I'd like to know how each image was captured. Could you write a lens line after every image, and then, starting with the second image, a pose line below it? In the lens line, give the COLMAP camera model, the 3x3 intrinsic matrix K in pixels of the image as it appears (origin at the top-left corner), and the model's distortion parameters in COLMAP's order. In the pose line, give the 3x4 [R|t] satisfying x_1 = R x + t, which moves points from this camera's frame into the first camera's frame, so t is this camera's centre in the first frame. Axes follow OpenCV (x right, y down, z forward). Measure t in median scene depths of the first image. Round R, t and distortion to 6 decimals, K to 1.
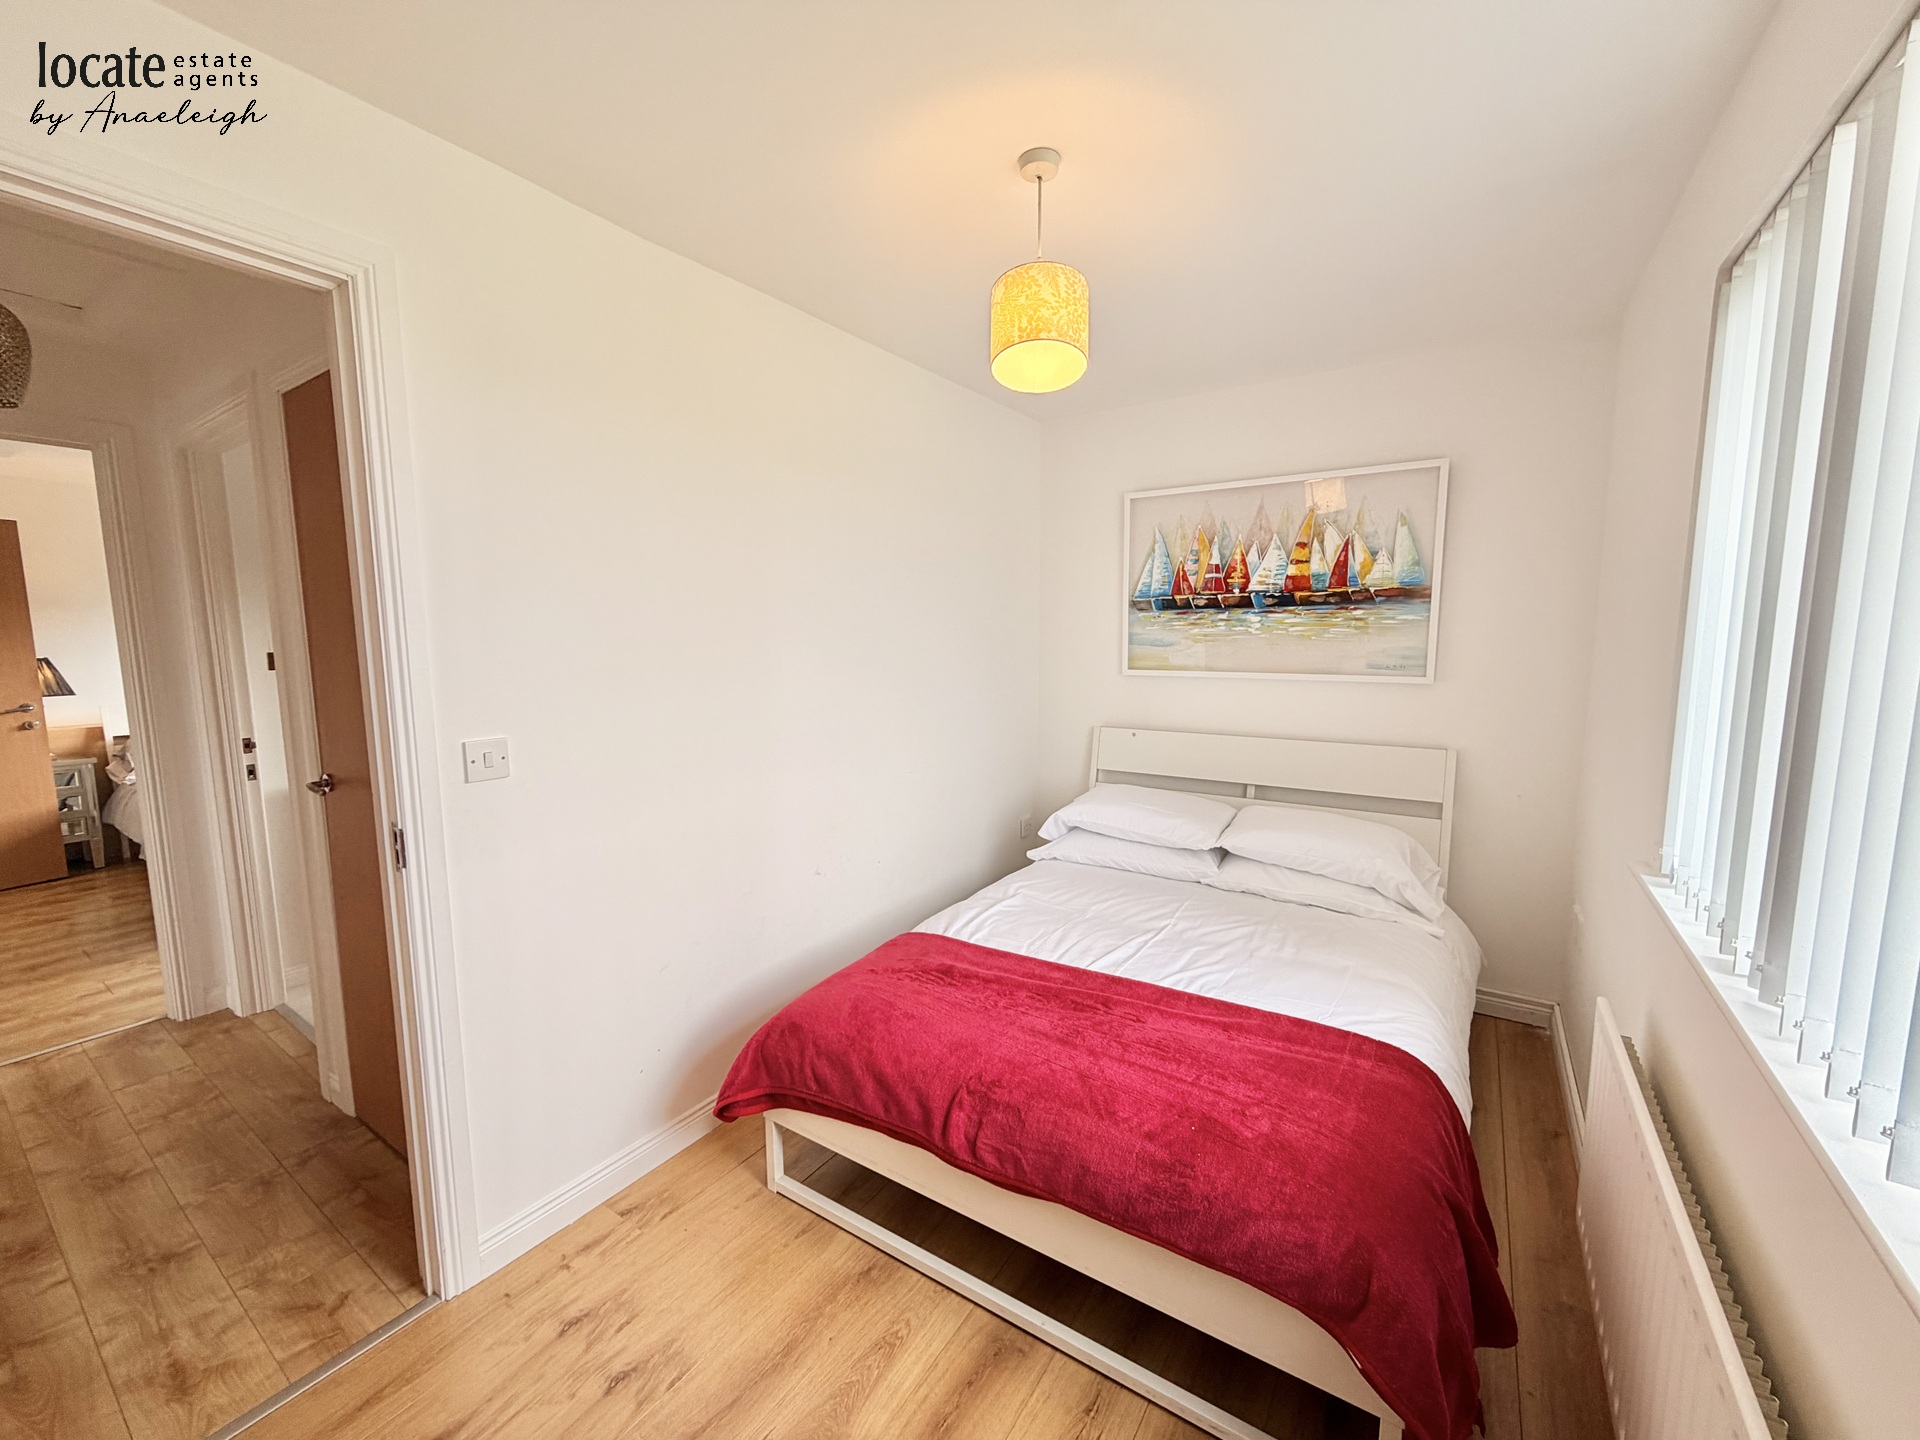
lens RADIAL K [[764.5, 0, 953.3], [0, 764.5, 723.5], [0, 0, 1]] dist [-0.001447, 0.000346]
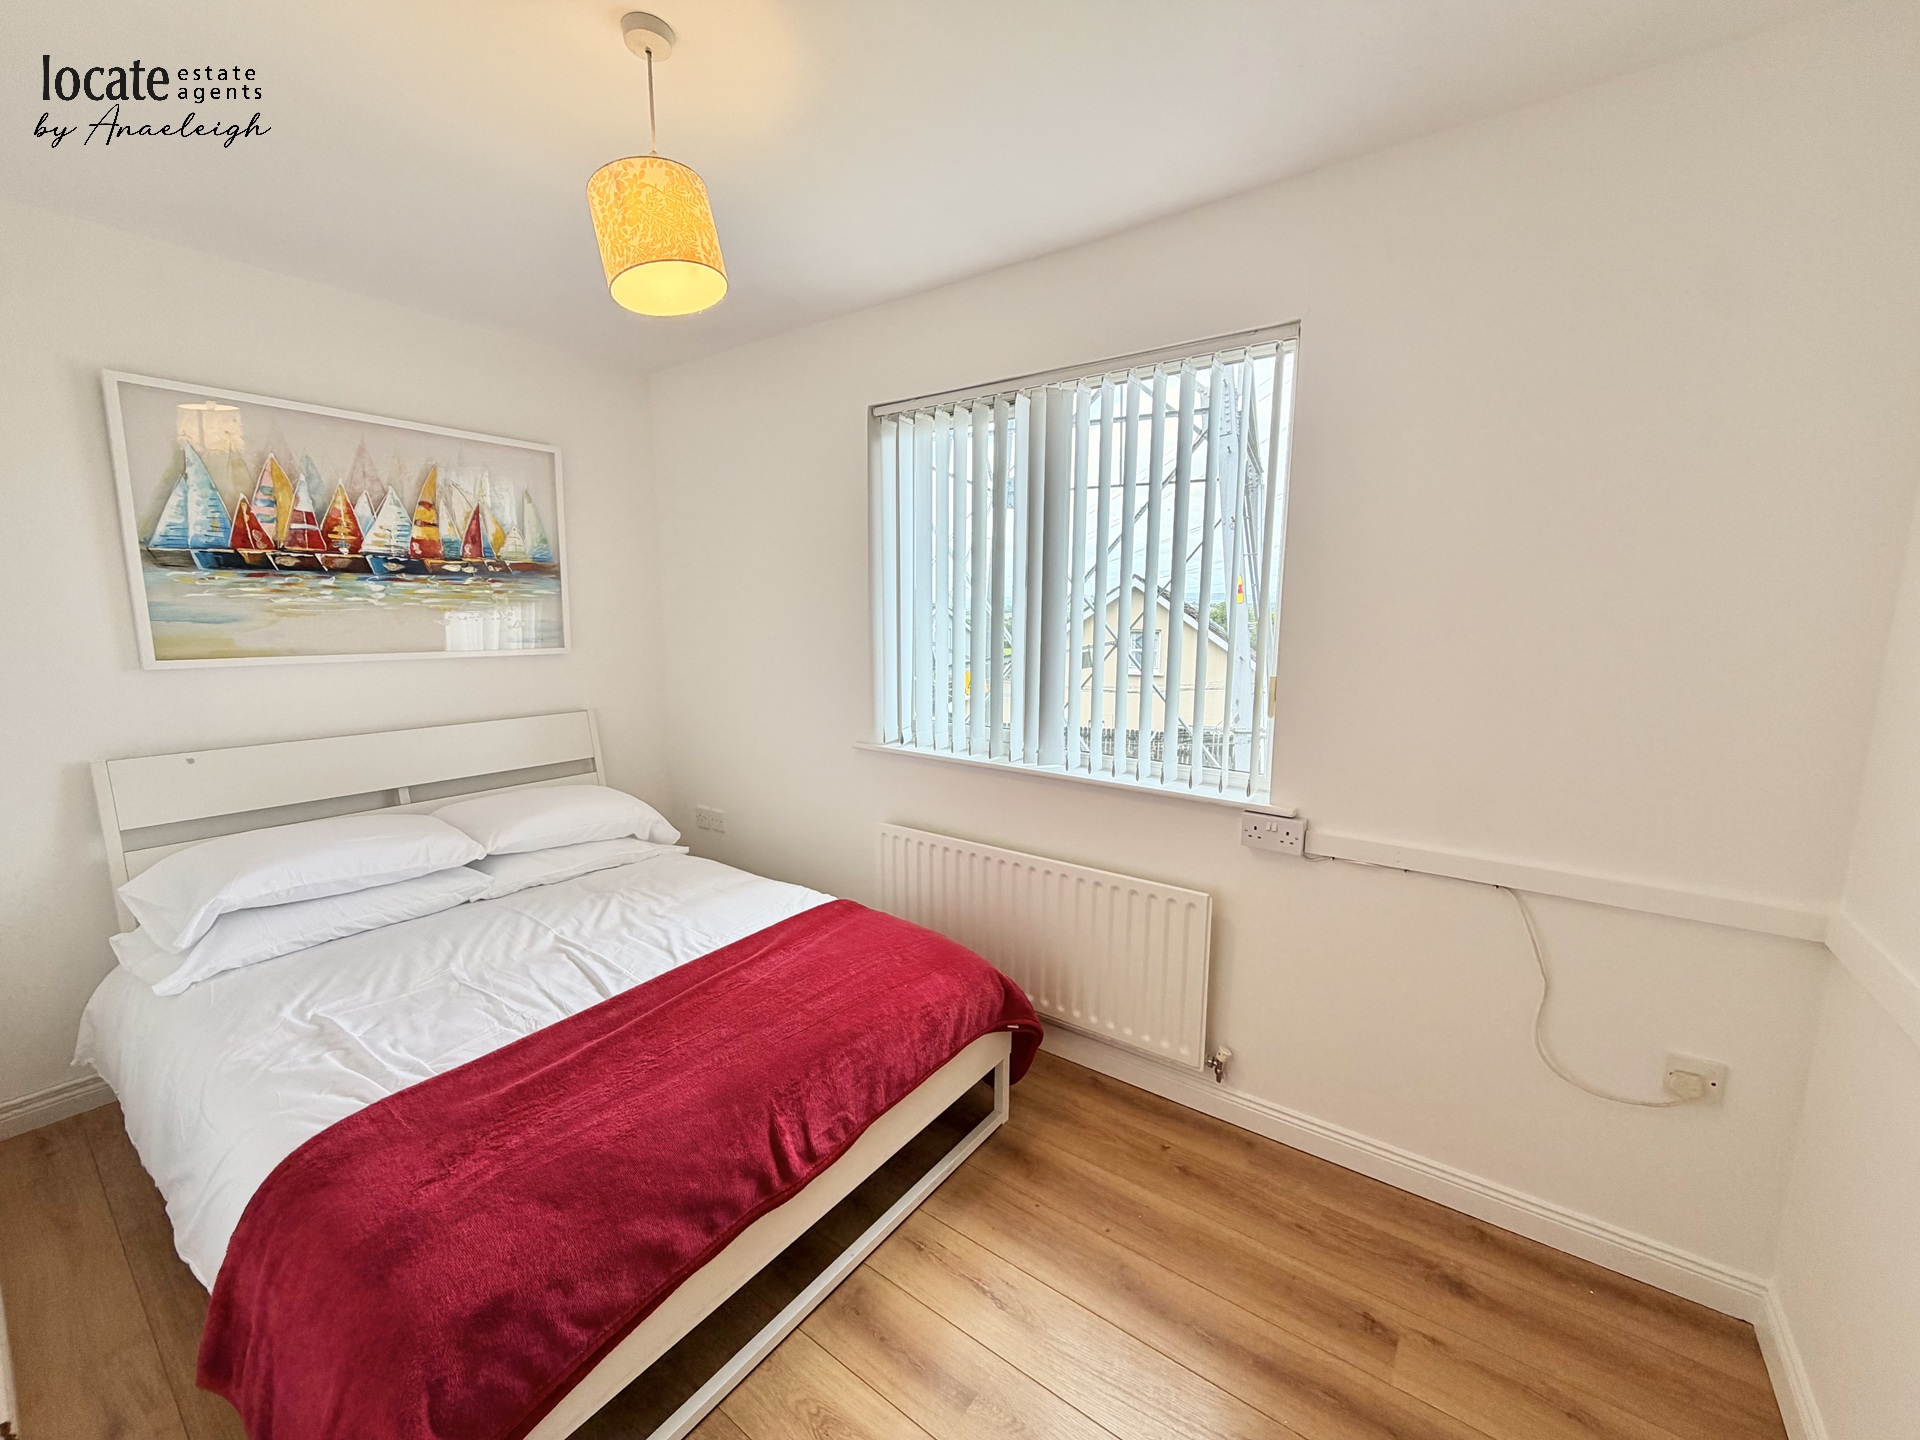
lens RADIAL K [[764.5, 0, 953.3], [0, 764.5, 723.5], [0, 0, 1]] dist [-0.001447, 0.000346]
pose [[0.045356, -0.139690, 0.989156, -0.407769], [0.111164, 0.984731, 0.133968, -0.034708], [-0.992767, 0.103883, 0.060192, 0.355724]]
